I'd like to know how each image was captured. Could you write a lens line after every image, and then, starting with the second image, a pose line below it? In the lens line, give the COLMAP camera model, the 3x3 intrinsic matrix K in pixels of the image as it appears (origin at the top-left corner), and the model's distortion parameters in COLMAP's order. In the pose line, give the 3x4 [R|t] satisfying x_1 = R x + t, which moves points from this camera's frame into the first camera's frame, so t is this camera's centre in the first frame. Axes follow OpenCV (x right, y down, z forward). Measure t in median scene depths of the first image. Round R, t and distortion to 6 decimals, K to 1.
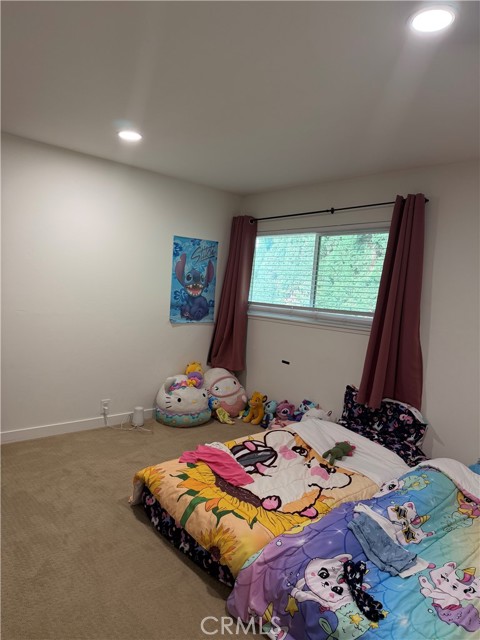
lens RADIAL K [[456.9, 0, 237.8], [0, 456.9, 322.4], [0, 0, 1]] dist [0.005331, -0.014024]
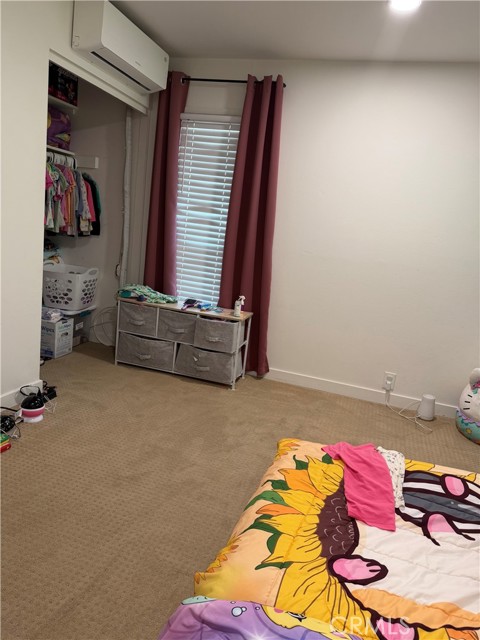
lens RADIAL K [[456.9, 0, 242.2], [0, 456.9, 317.5], [0, 0, 1]] dist [0.005331, -0.014024]
pose [[0.536536, 0.175379, -0.825452, 0.344970], [-0.170266, 0.980547, 0.097660, 0.054673], [0.826522, 0.088148, 0.555960, 0.468535]]
